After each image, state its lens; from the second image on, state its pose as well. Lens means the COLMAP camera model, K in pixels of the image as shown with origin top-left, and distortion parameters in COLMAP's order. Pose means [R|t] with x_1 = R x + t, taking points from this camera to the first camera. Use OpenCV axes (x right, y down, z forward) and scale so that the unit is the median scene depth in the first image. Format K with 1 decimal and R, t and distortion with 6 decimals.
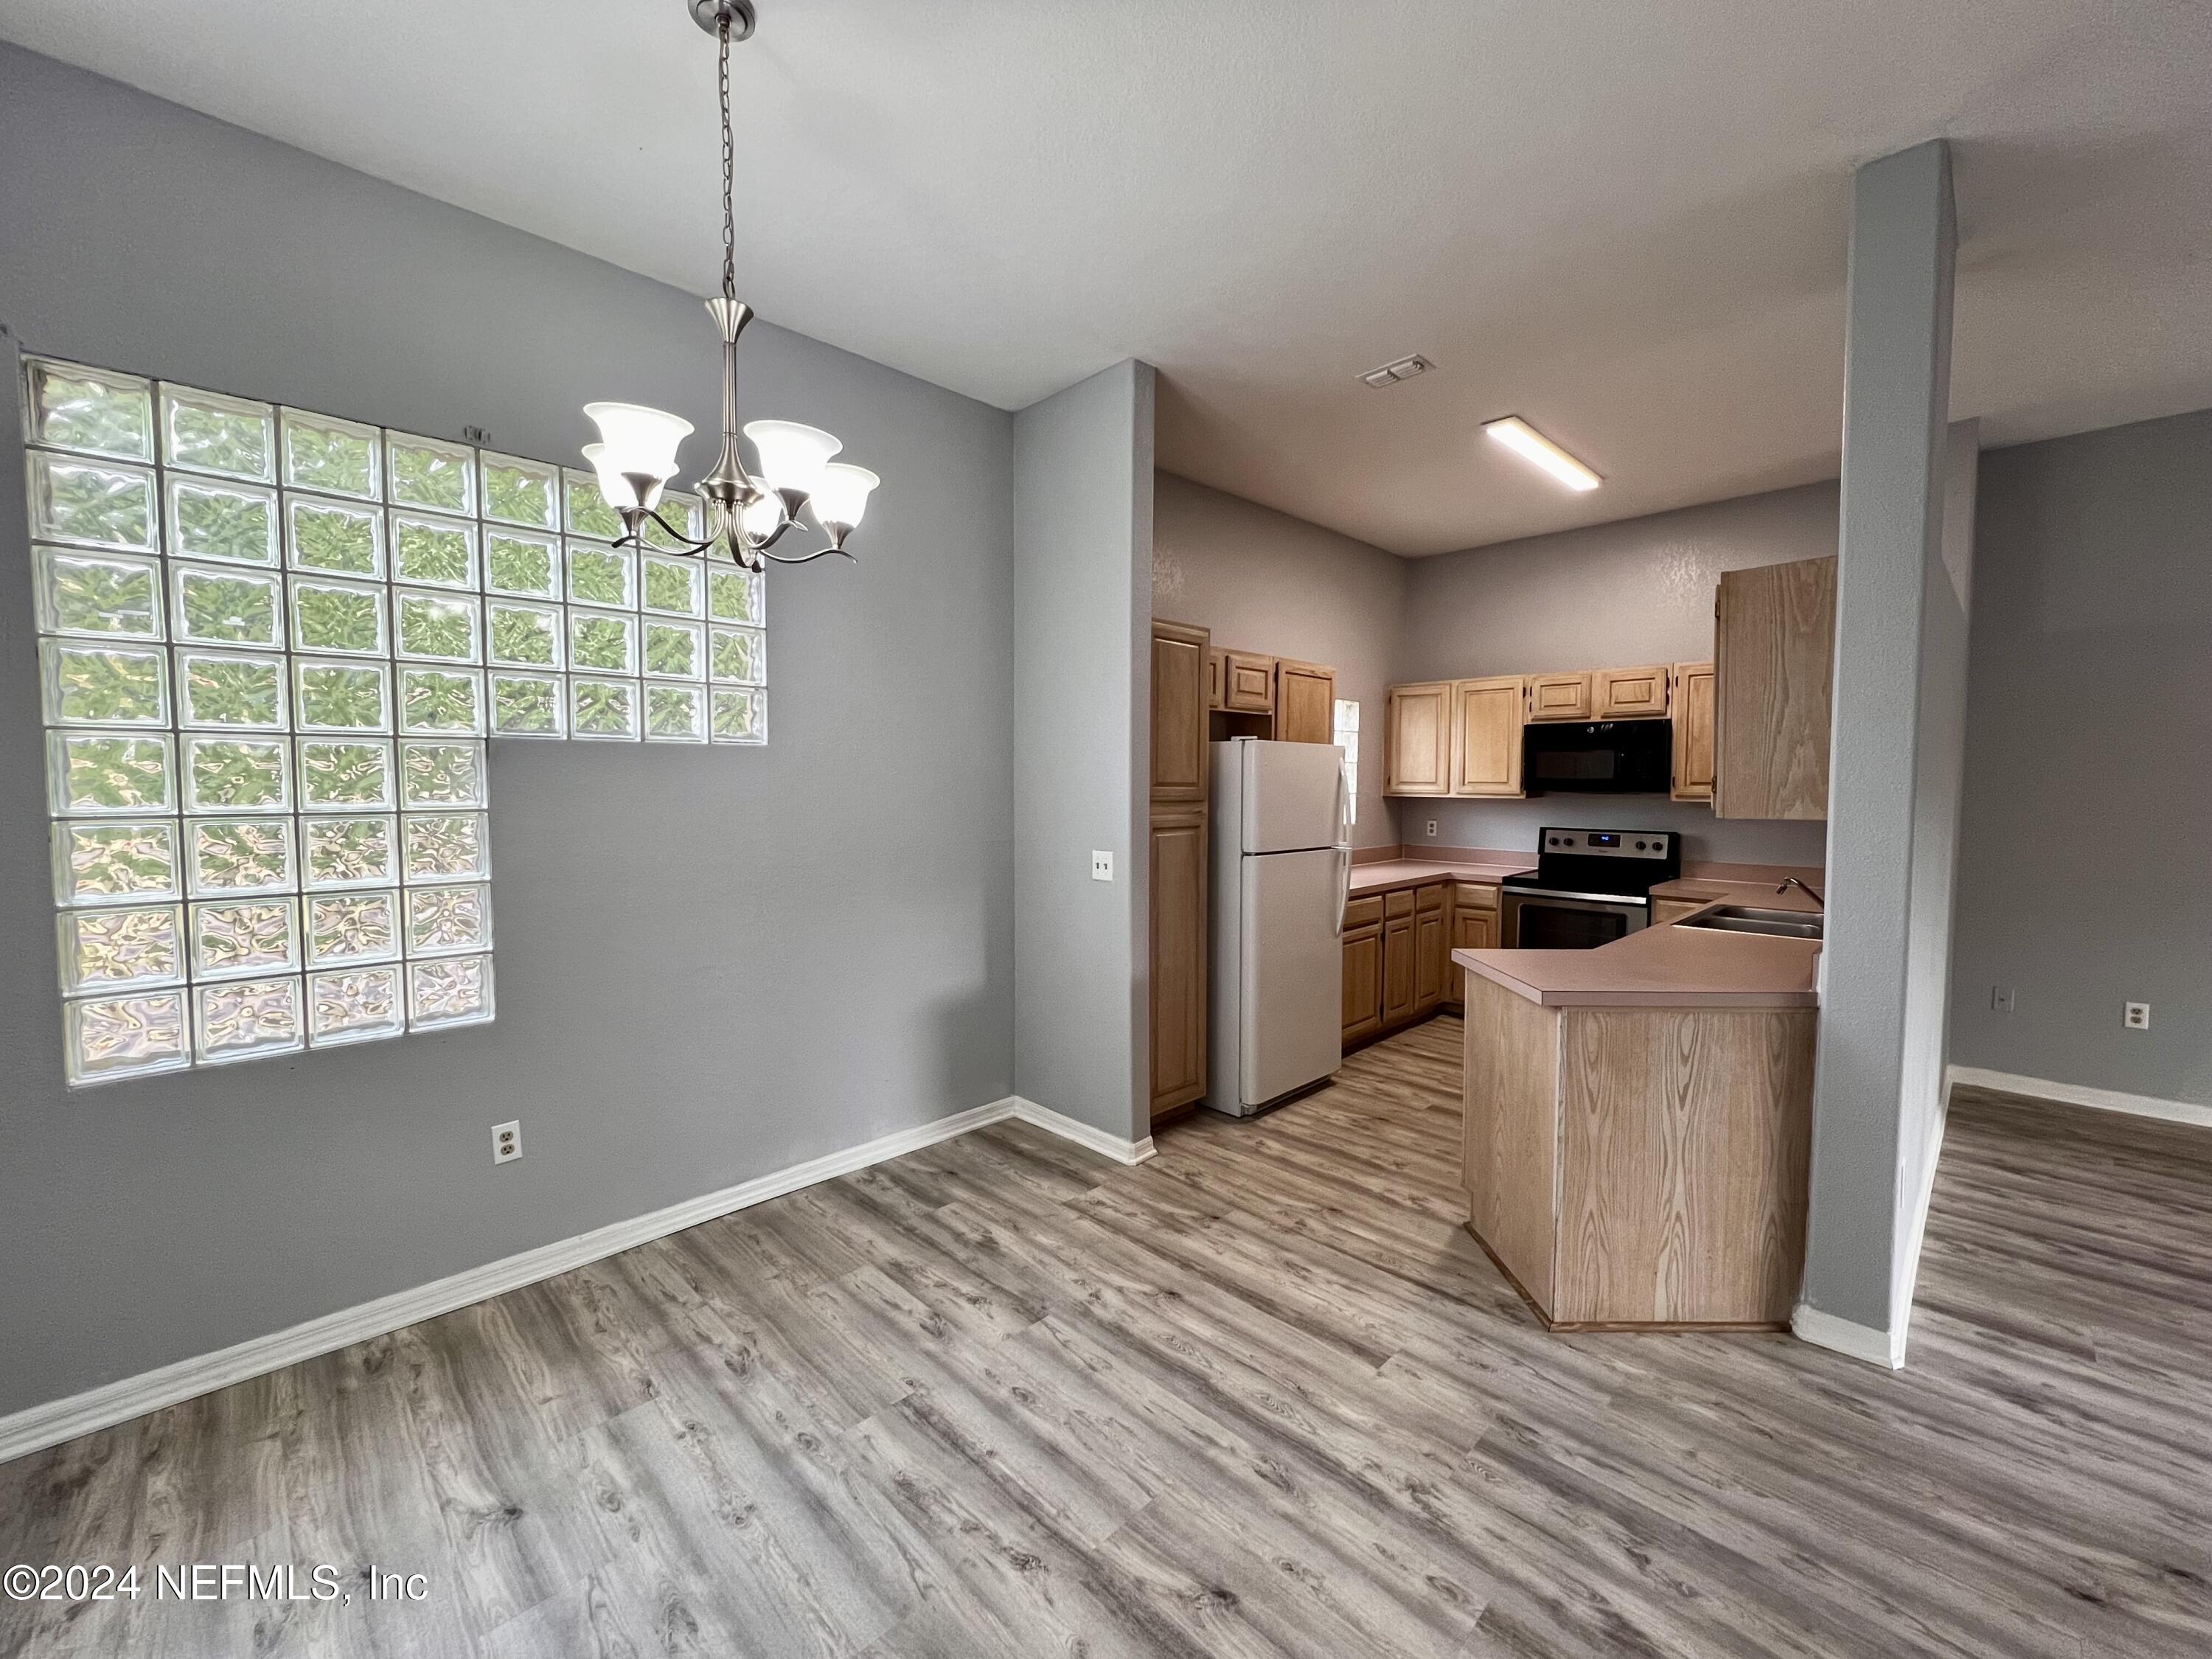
lens RADIAL K [[886.7, 0, 1106.0], [0, 886.7, 825.9], [0, 0, 1]] dist [0.000177, 0.000050]
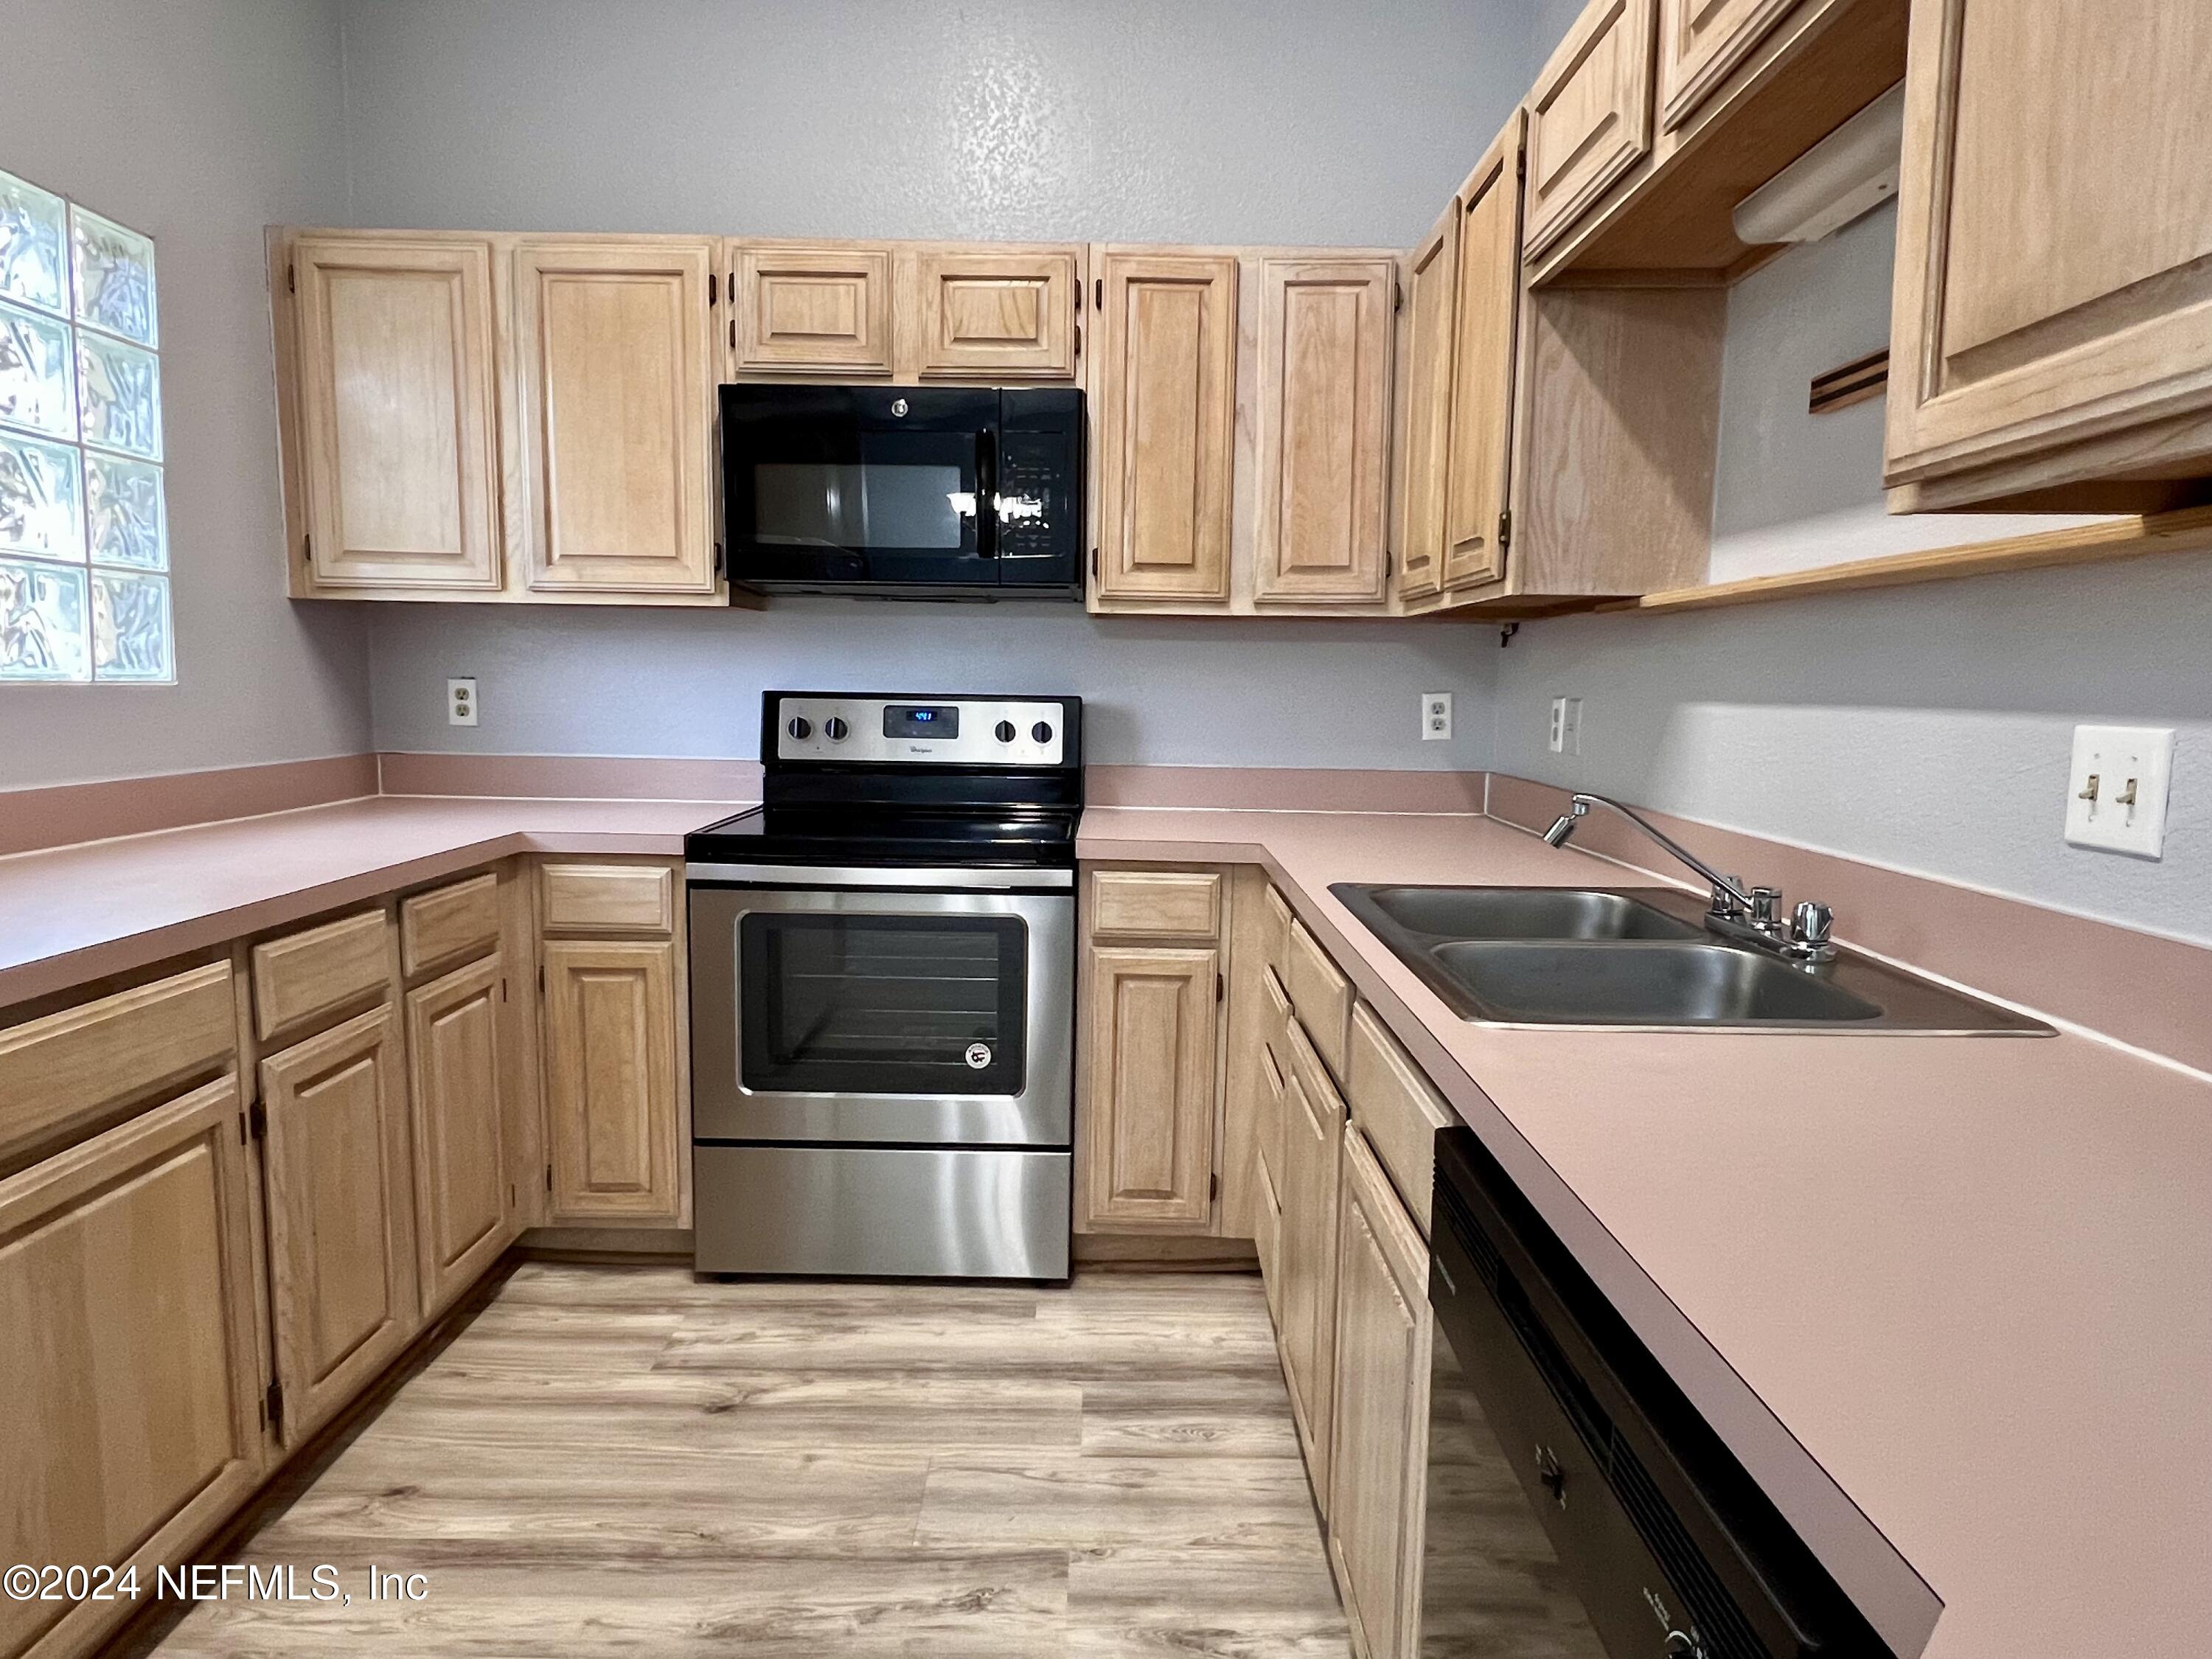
lens RADIAL K [[1296.7, 0, 1098.5], [0, 1296.7, 834.2], [0, 0, 1]] dist [0.000400, -0.001813]
pose [[0.707419, -0.073685, 0.702943, 0.390989], [0.021863, 0.996356, 0.082439, 0.037197], [-0.706457, -0.042951, 0.706452, 0.990488]]
